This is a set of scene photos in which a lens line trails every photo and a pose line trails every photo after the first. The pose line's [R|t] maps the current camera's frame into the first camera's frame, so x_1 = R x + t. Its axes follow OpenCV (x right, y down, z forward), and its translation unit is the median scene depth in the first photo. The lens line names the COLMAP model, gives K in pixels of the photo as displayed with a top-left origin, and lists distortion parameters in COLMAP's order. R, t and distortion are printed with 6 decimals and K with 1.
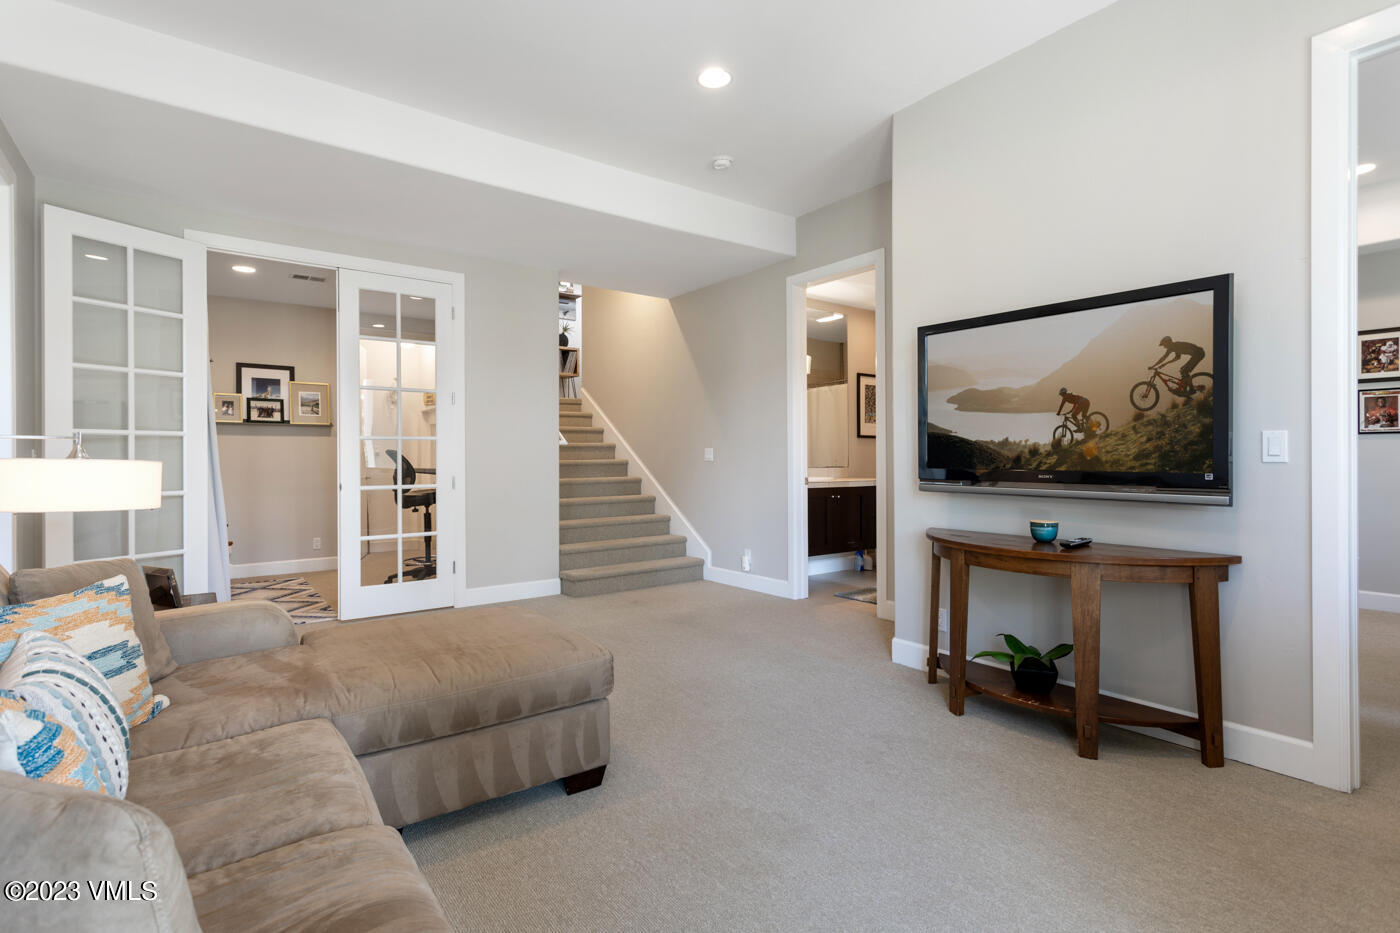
lens RADIAL K [[658.9, 0, 697.0], [0, 658.9, 462.3], [0, 0, 1]] dist [-0.001757, -0.000090]
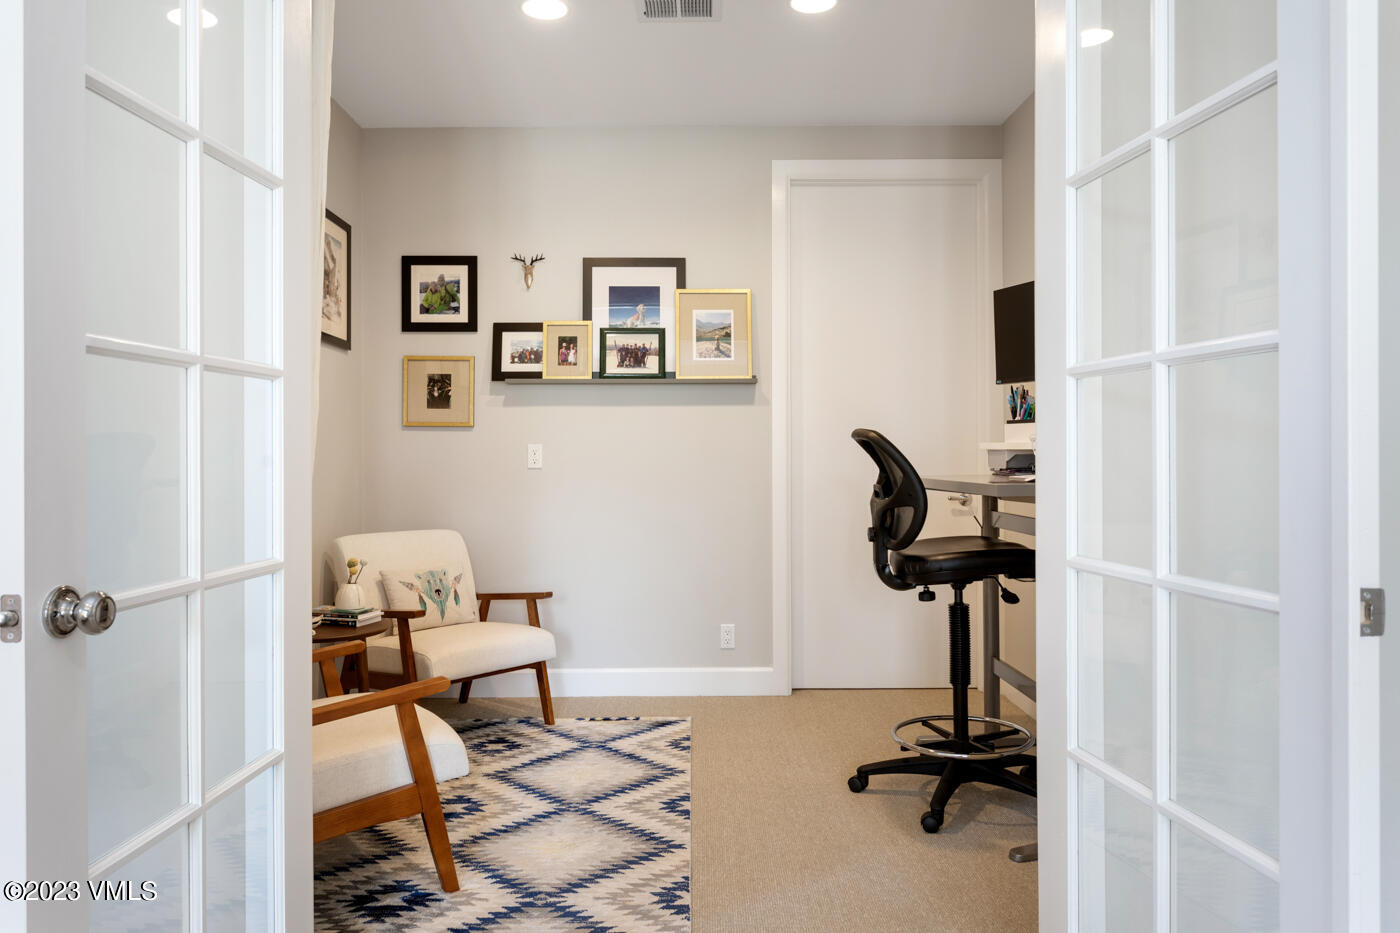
lens RADIAL K [[977.1, 0, 698.7], [0, 977.1, 461.7], [0, 0, 1]] dist [-0.001532, -0.000036]
pose [[0.803506, 0.001018, -0.595296, -0.193027], [-0.000085, 0.999999, 0.001596, -0.000713], [0.595297, -0.001232, 0.803505, 0.456809]]
